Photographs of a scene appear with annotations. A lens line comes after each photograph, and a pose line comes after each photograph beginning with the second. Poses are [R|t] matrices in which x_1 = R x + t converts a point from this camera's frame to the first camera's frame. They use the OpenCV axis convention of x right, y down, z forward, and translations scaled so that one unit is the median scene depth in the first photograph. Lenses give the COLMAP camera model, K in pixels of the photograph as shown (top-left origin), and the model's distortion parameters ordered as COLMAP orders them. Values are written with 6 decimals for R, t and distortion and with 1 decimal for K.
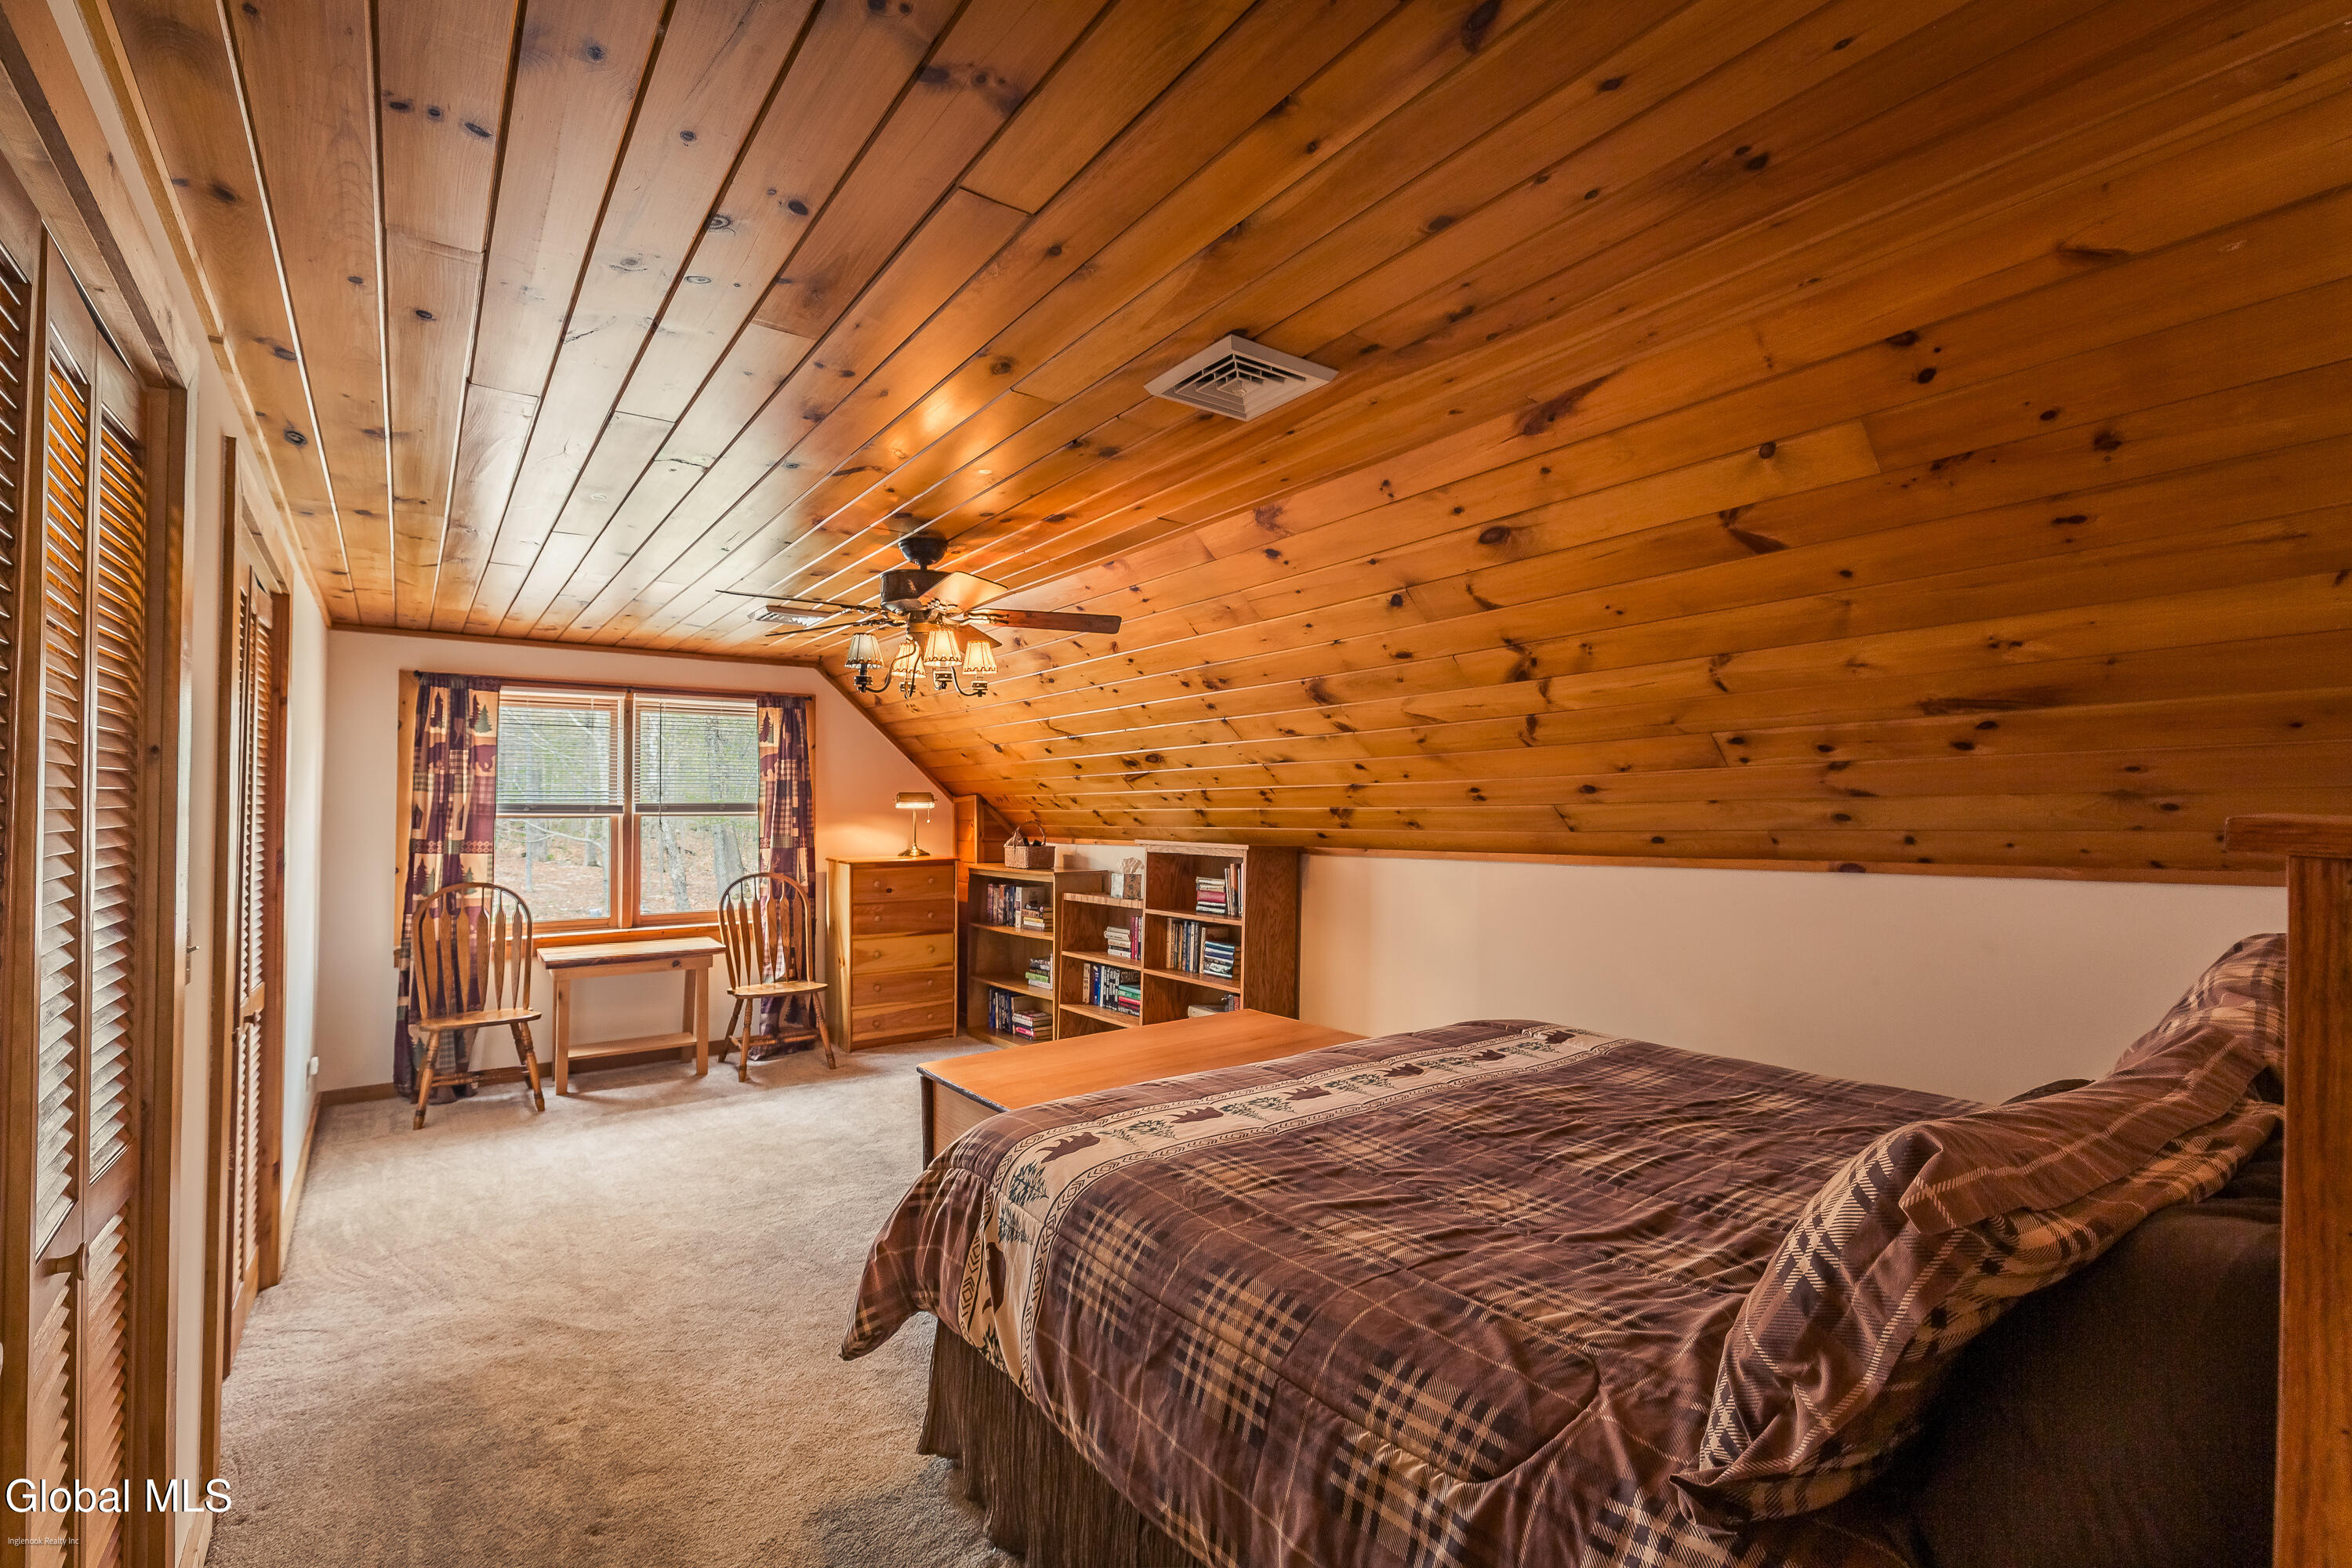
lens RADIAL K [[1055.3, 0, 1176.9], [0, 1055.3, 798.8], [0, 0, 1]] dist [0.008418, -0.001523]
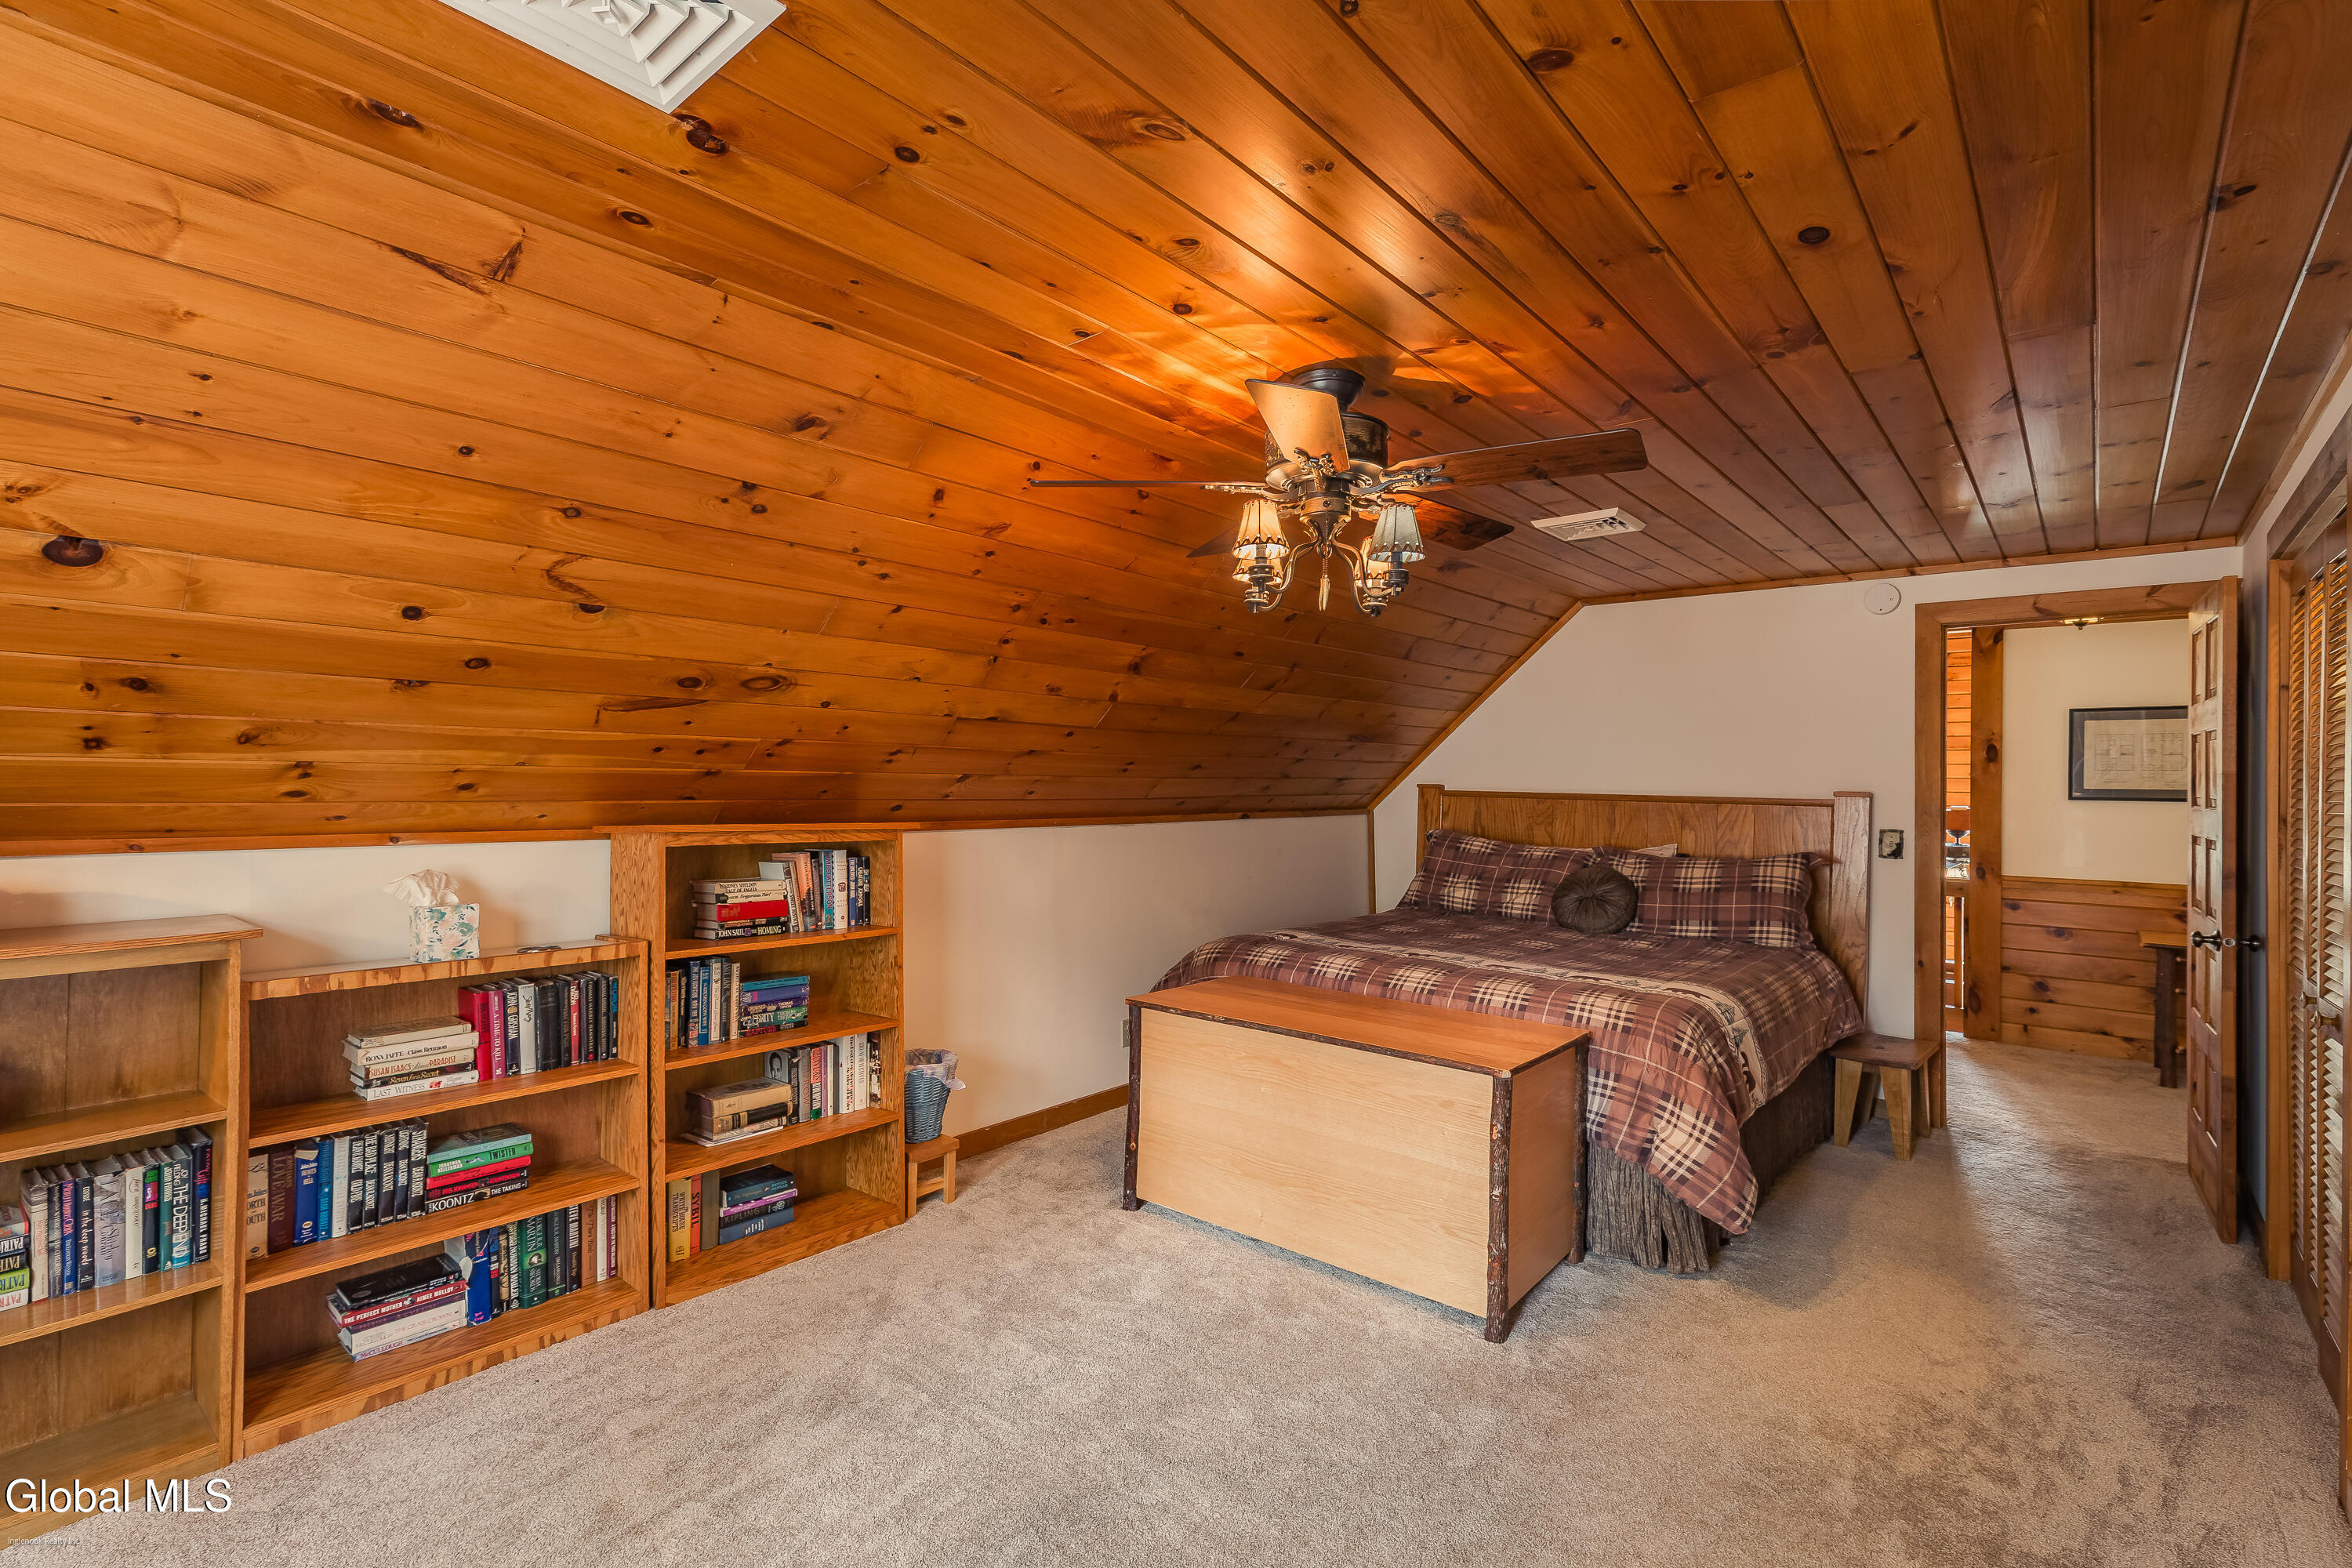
lens RADIAL K [[1055.3, 0, 1177.1], [0, 1055.3, 790.1], [0, 0, 1]] dist [0.008418, -0.001523]
pose [[-0.225921, 0.001940, 0.974144, -0.590823], [-0.019846, 0.999781, -0.006594, 0.019987], [-0.973943, -0.020822, -0.225833, 0.838597]]
